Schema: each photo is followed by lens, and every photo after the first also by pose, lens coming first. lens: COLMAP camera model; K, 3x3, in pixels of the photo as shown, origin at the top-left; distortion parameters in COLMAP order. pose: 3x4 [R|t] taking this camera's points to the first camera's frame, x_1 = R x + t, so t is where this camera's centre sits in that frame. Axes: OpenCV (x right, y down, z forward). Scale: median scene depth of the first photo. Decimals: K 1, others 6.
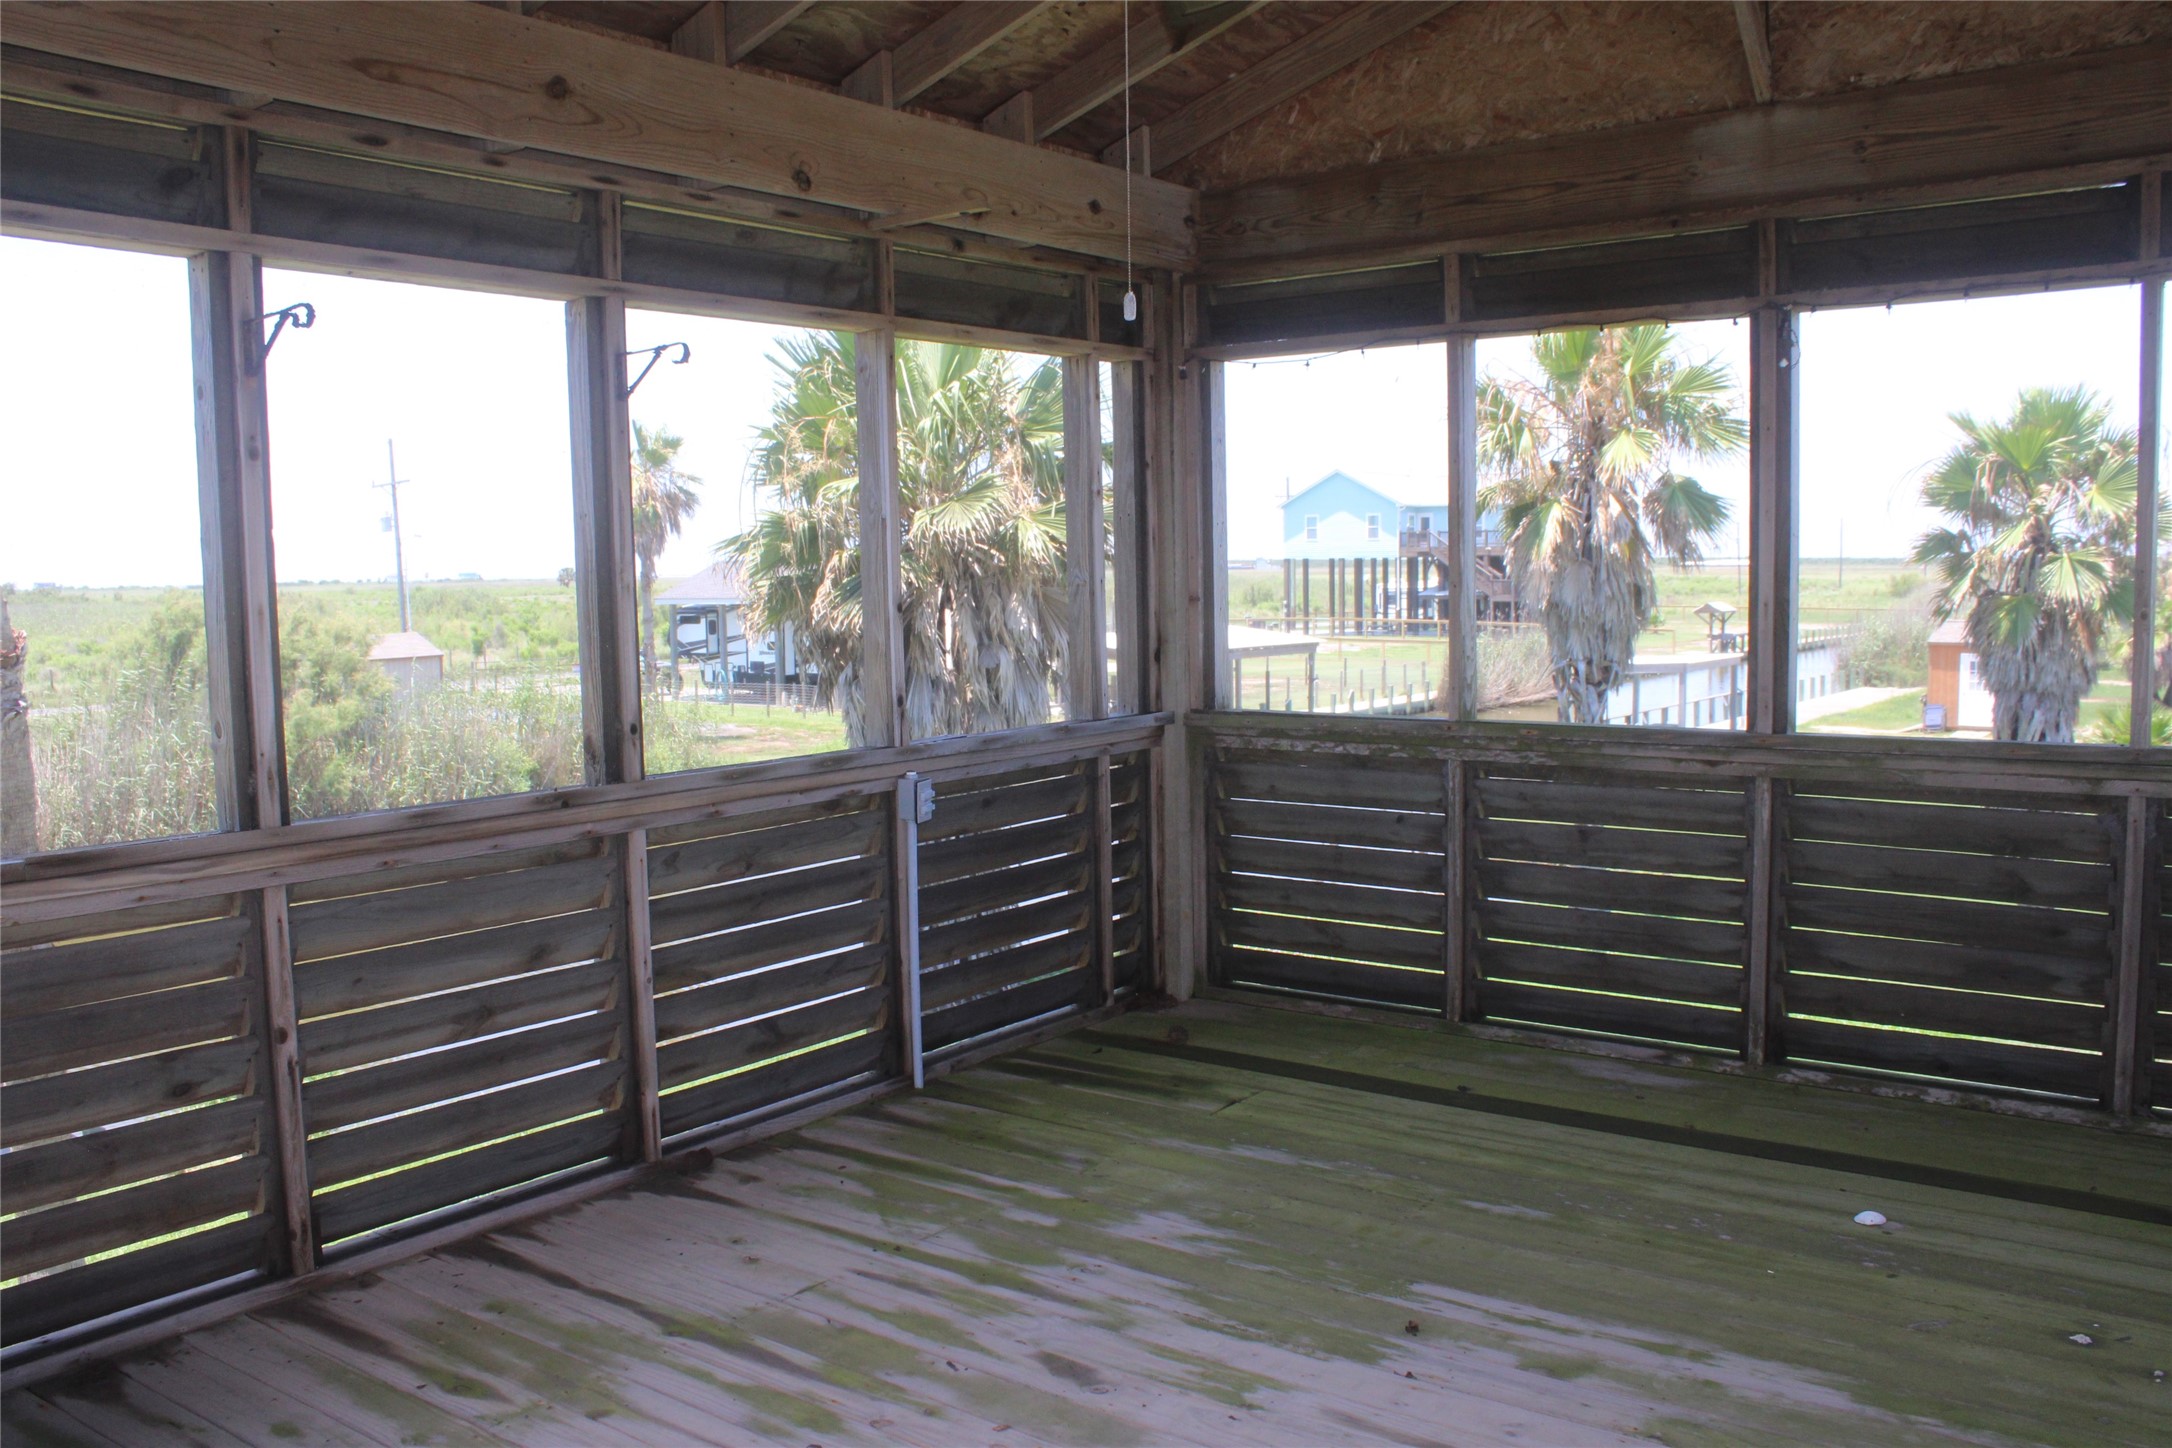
lens RADIAL K [[1806.9, 0, 1082.9], [0, 1806.9, 724.9], [0, 0, 1]] dist [-0.175613, 0.160363]
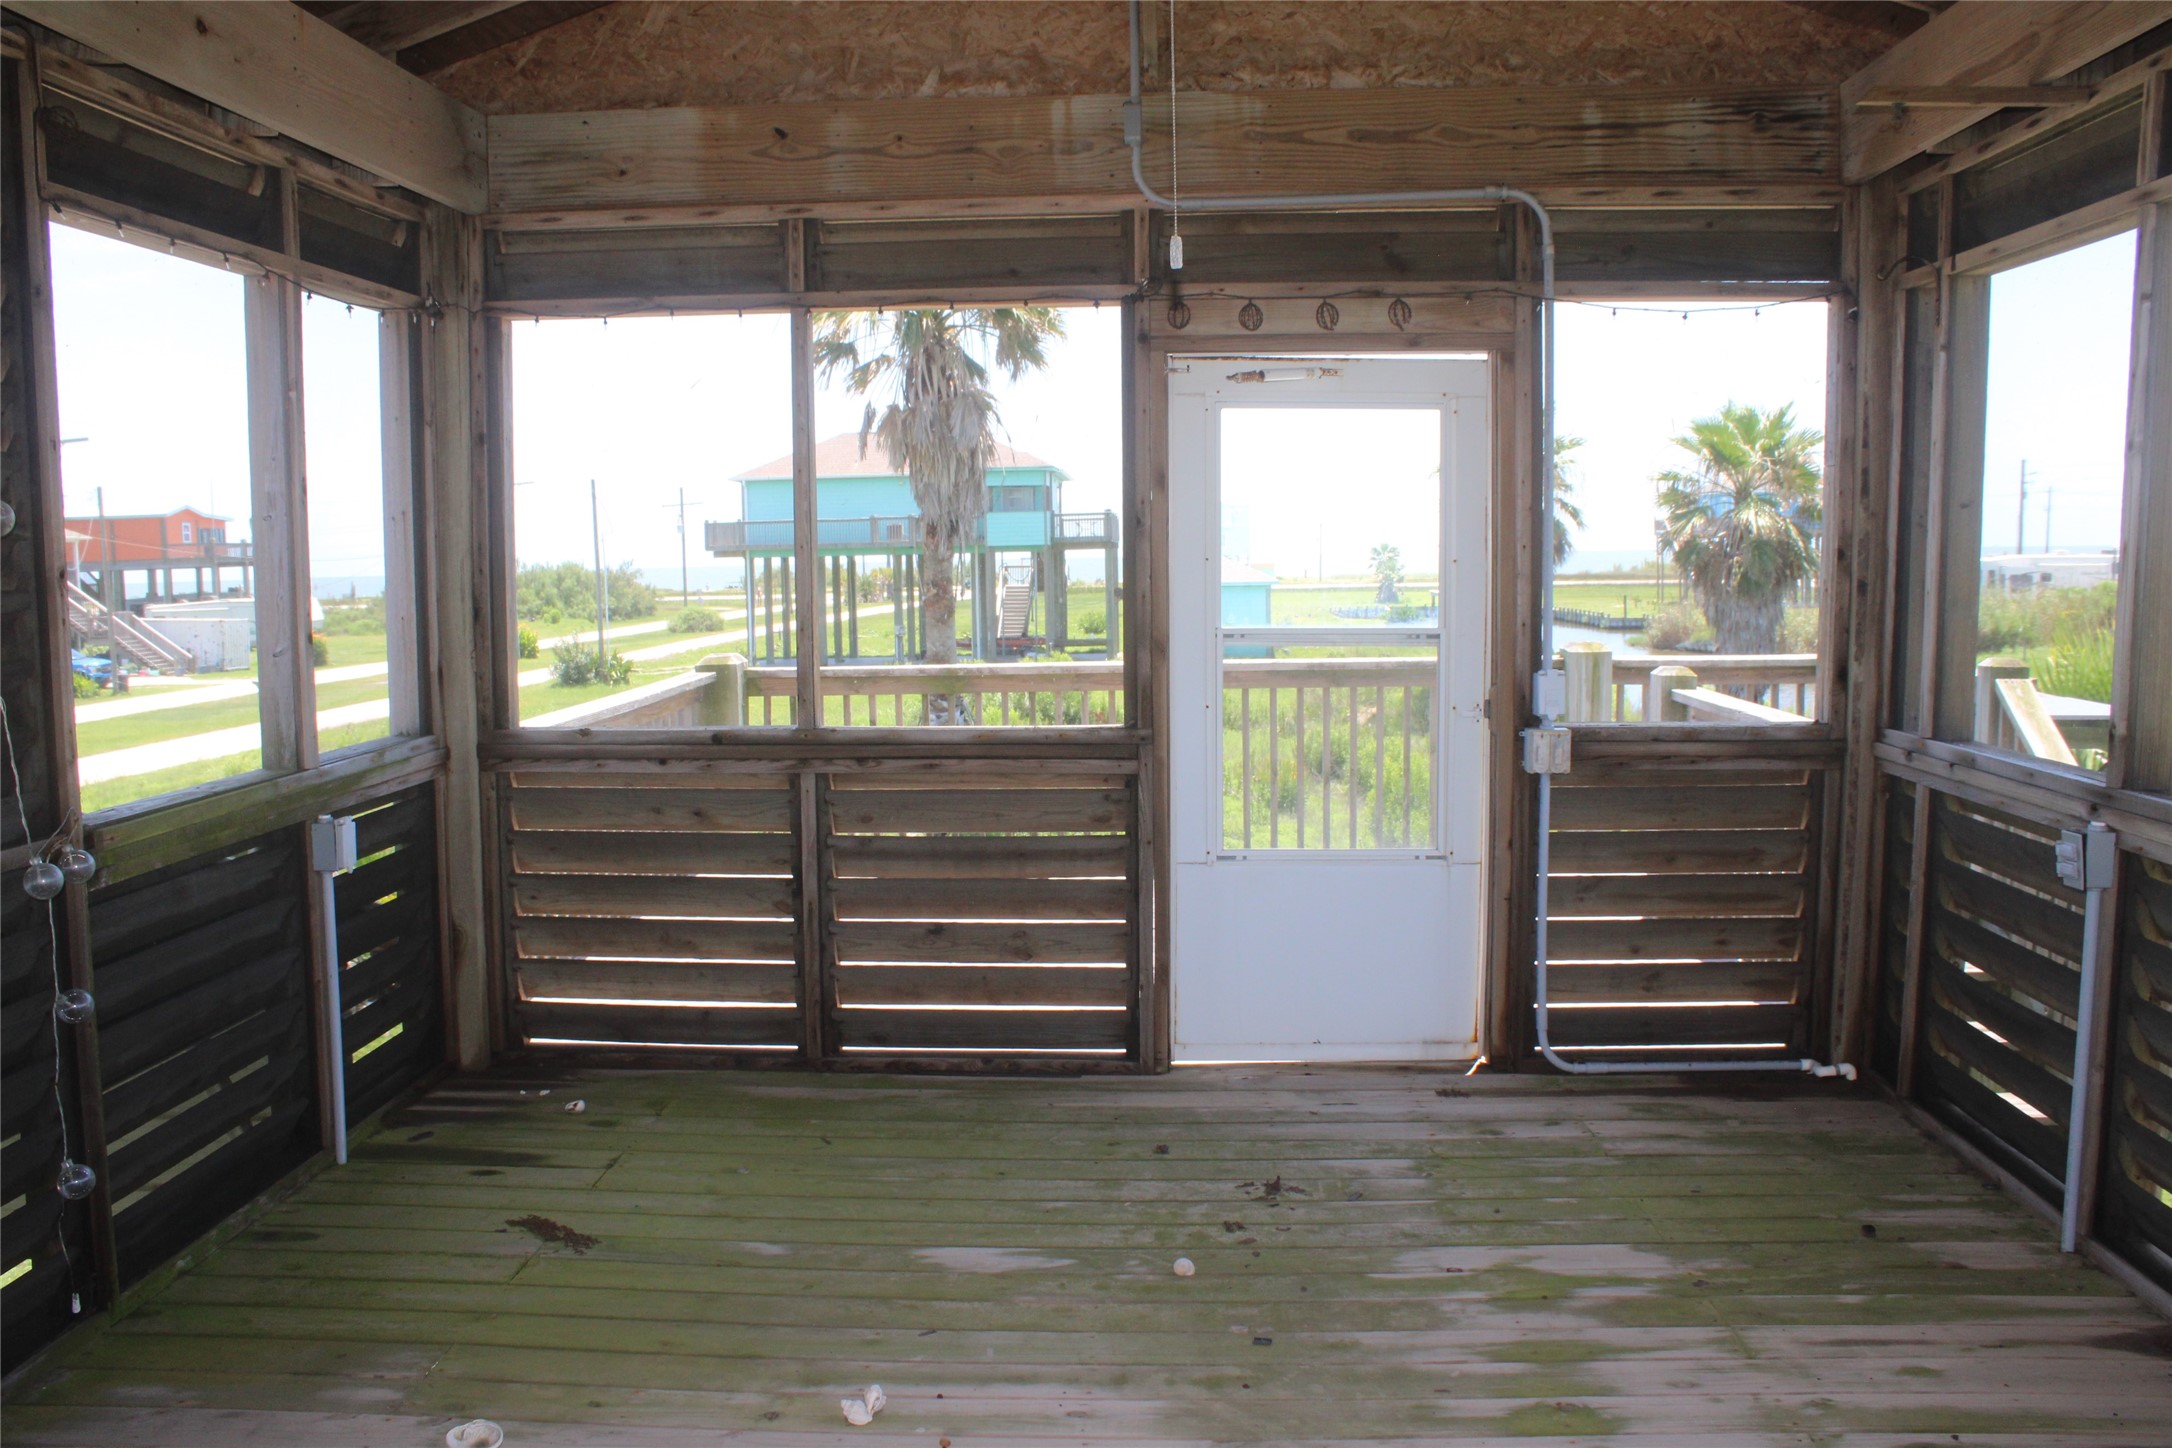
lens RADIAL K [[1806.9, 0, 1082.9], [0, 1806.9, 724.9], [0, 0, 1]] dist [-0.175613, 0.160363]
pose [[-0.823629, 0.082461, -0.561102, 0.042850], [-0.021194, 0.984206, 0.175753, -0.012121], [0.566733, 0.156647, -0.808873, 0.129134]]
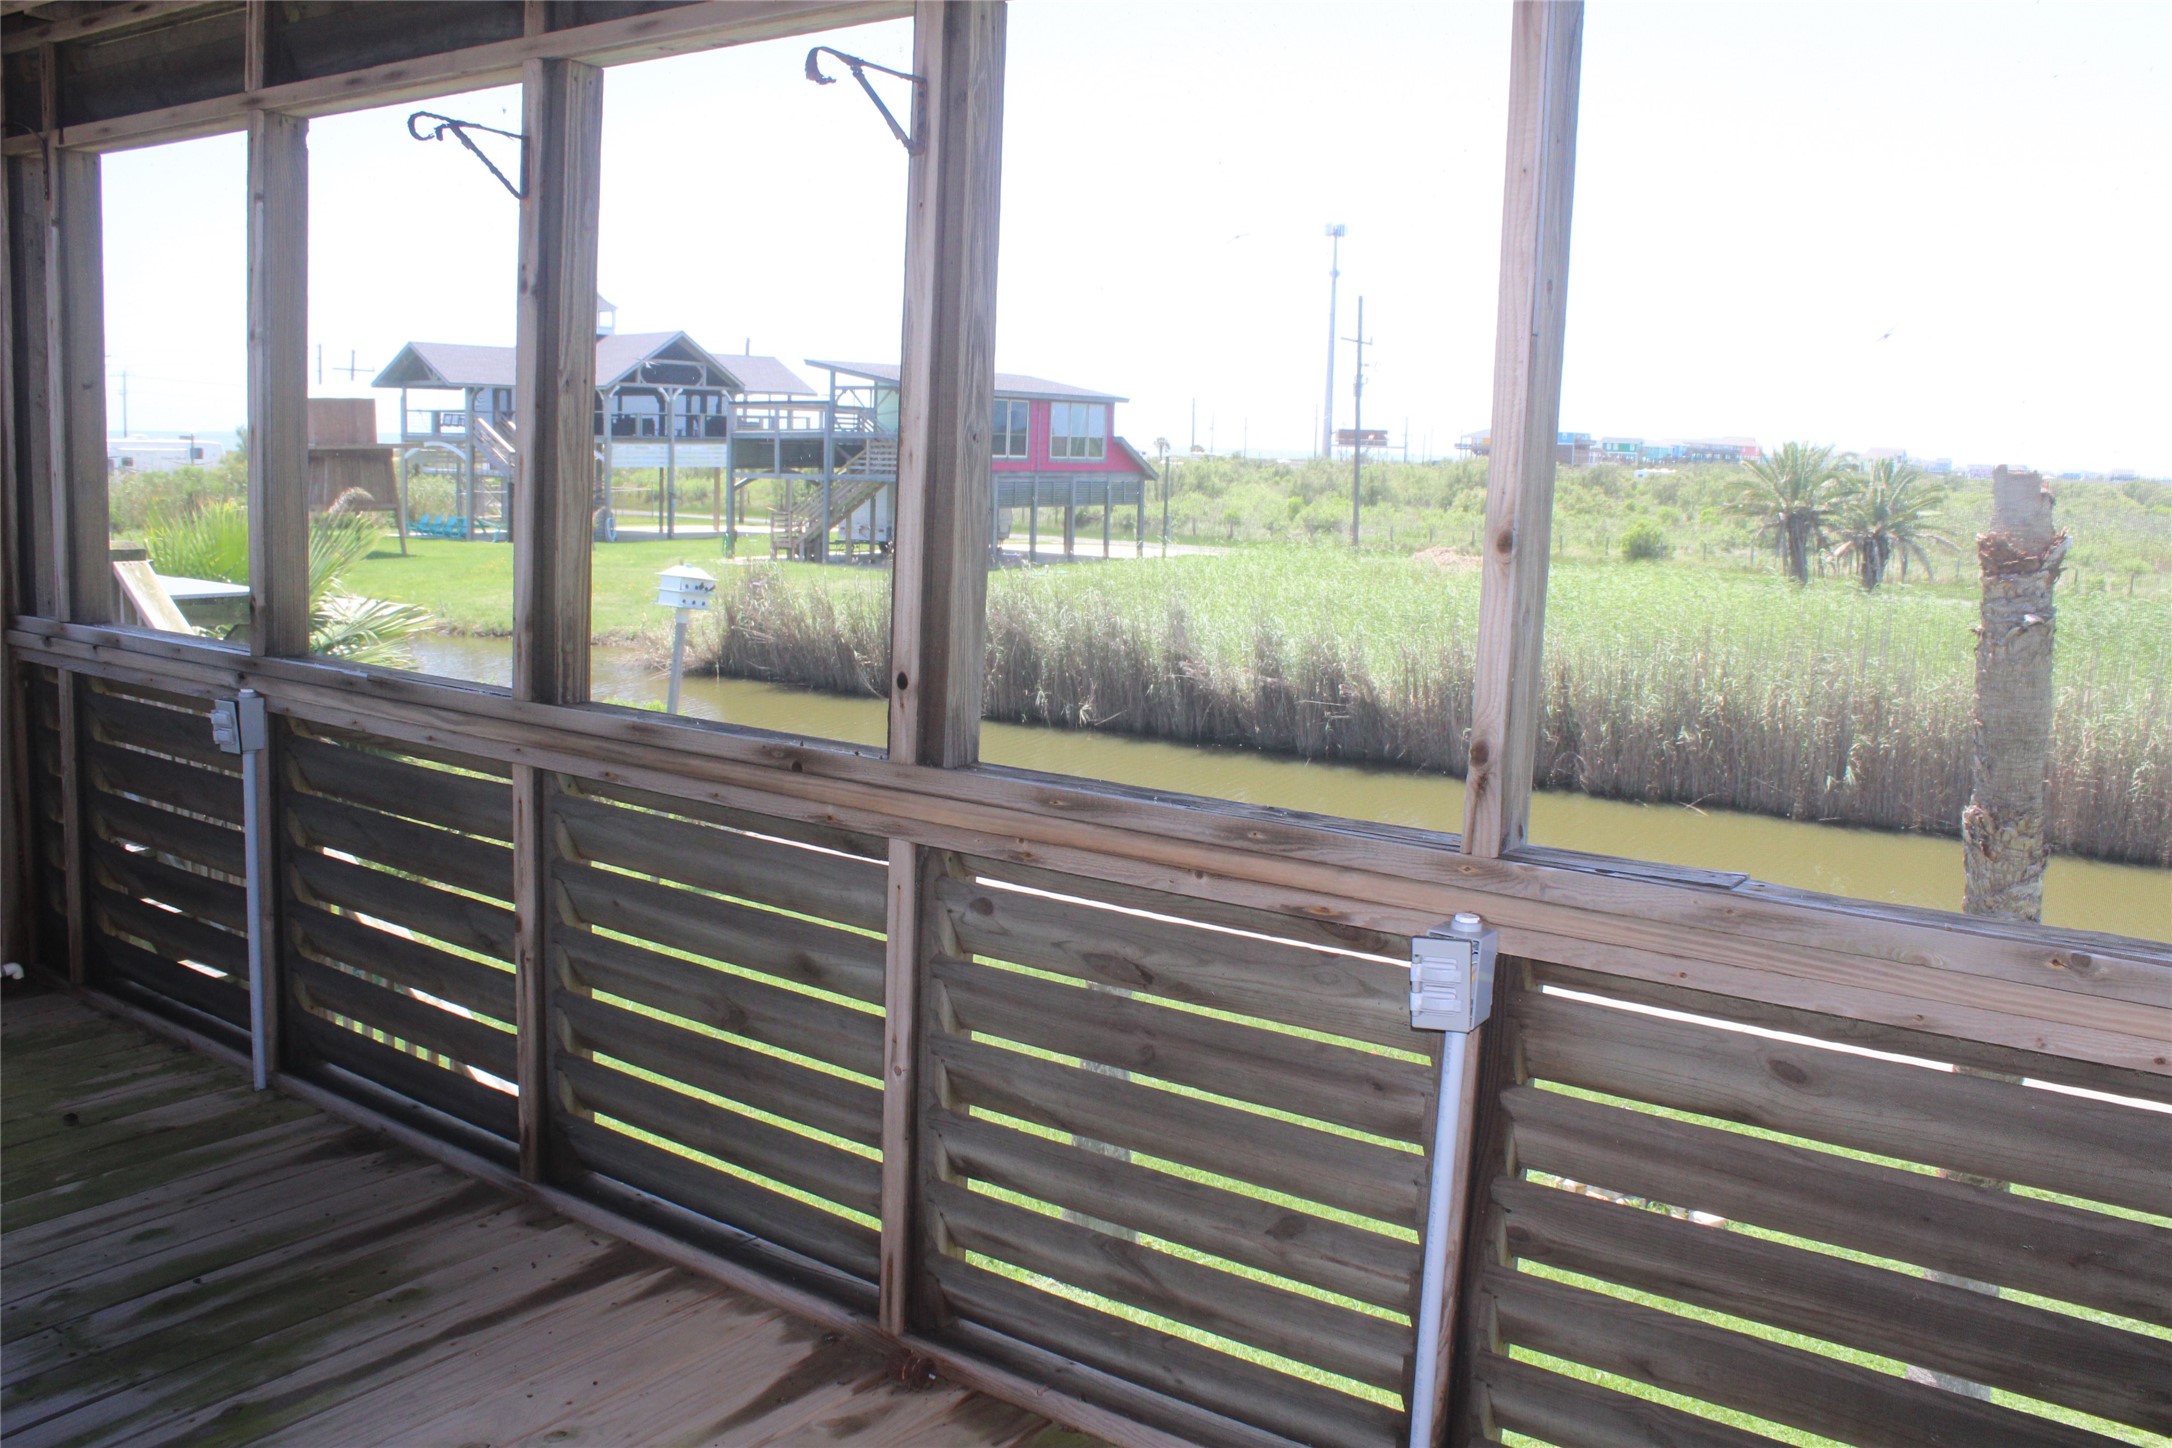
lens RADIAL K [[1808.7, 0, 1074.0], [0, 1808.7, 721.8], [0, 0, 1]] dist [-0.171249, 0.151940]
pose [[0.030563, 0.169182, -0.985111, 0.047411], [-0.114047, 0.979725, 0.164719, -0.011921], [0.993005, 0.107314, 0.049238, 0.127929]]
